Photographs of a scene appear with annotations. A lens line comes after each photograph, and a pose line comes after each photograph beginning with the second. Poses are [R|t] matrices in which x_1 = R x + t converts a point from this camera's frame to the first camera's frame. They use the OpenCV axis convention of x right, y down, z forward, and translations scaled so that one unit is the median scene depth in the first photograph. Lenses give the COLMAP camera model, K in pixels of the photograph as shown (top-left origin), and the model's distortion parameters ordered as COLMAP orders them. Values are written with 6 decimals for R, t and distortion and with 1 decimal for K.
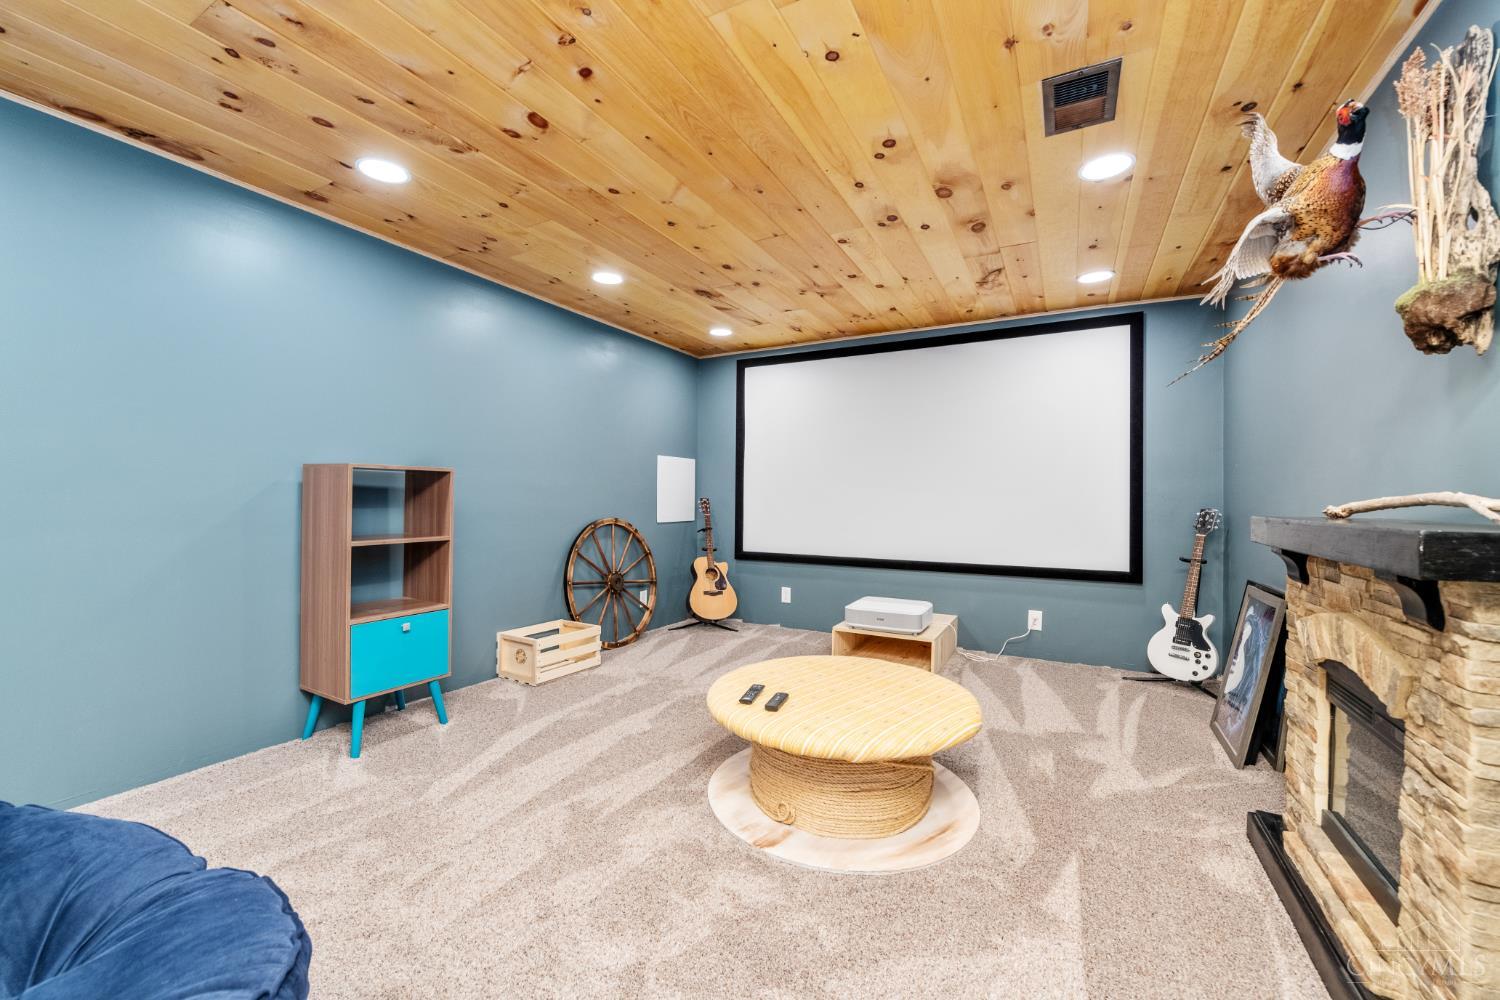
lens RADIAL K [[597.8, 0, 750.0], [0, 597.8, 500.0], [0, 0, 1]] dist [-0.019221, -0.000016]
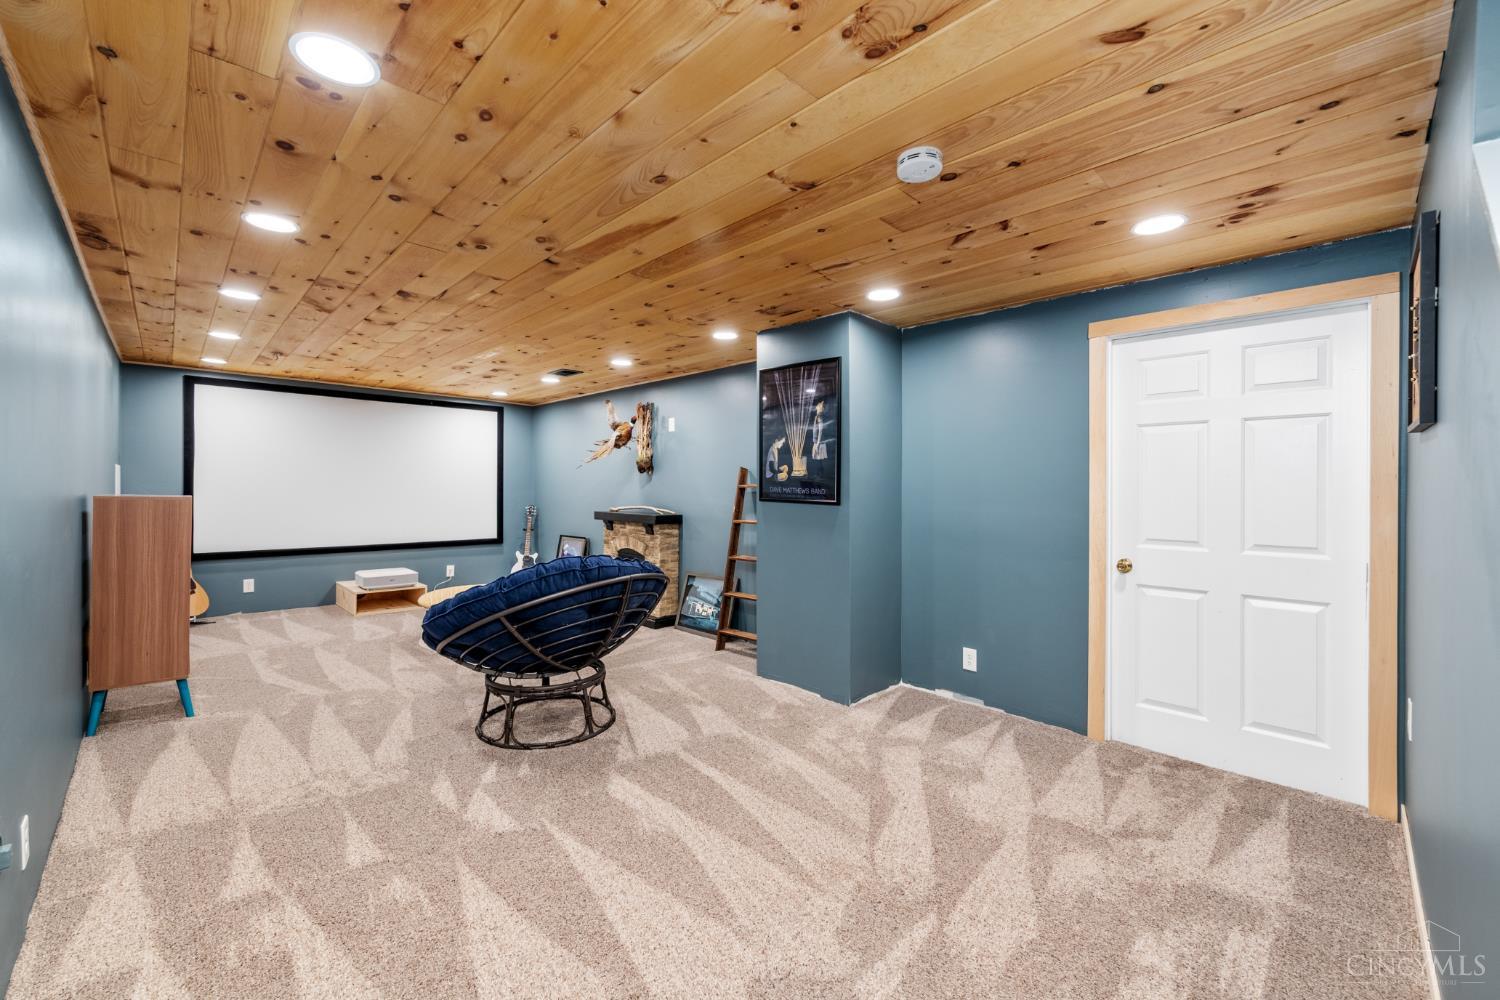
lens RADIAL K [[597.8, 0, 750.0], [0, 597.8, 500.0], [0, 0, 1]] dist [-0.019221, -0.000016]
pose [[0.294356, -0.022667, 0.955427, -0.993258], [-0.007536, 0.999633, 0.026037, -0.062652], [-0.955666, -0.014864, 0.294077, -0.377212]]
